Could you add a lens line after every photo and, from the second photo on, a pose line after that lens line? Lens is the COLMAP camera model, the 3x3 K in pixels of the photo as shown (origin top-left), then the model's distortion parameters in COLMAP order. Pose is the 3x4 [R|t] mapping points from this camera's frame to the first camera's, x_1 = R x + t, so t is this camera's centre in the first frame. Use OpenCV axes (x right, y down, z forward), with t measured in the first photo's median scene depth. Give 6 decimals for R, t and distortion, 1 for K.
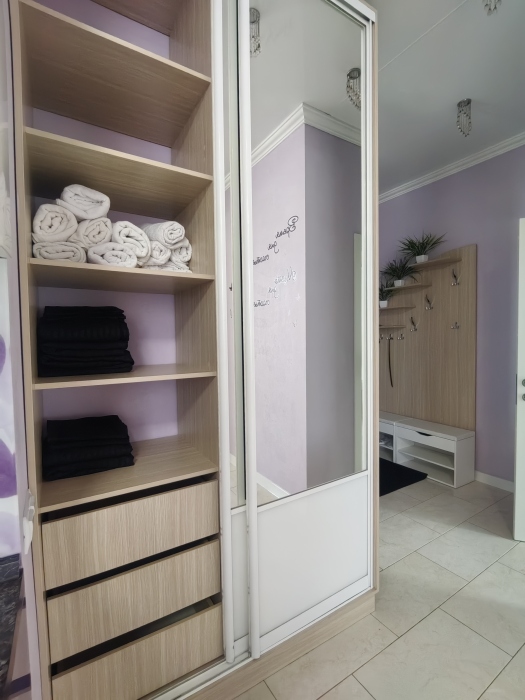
lens RADIAL K [[332.1, 0, 261.1], [0, 332.1, 347.6], [0, 0, 1]] dist [-0.003505, -0.001020]
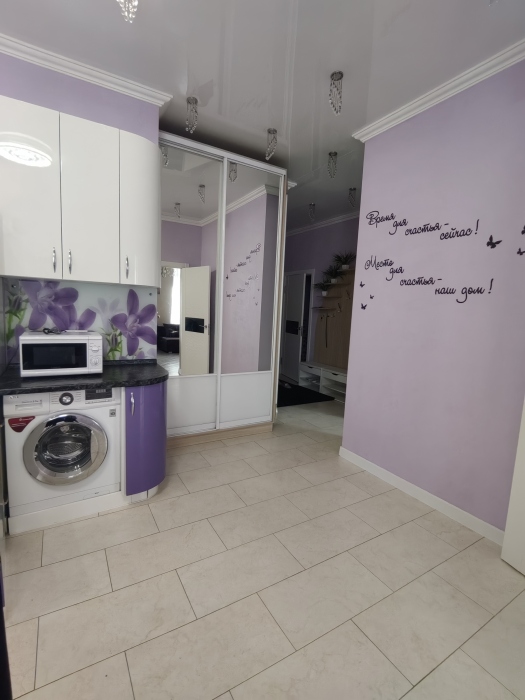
lens RADIAL K [[332.1, 0, 261.1], [0, 332.1, 347.6], [0, 0, 1]] dist [-0.003505, -0.001020]
pose [[0.998107, 0.059636, -0.015006, 0.127228], [-0.058225, 0.994977, 0.081430, 0.010654], [0.019787, -0.080402, 0.996566, -0.617820]]
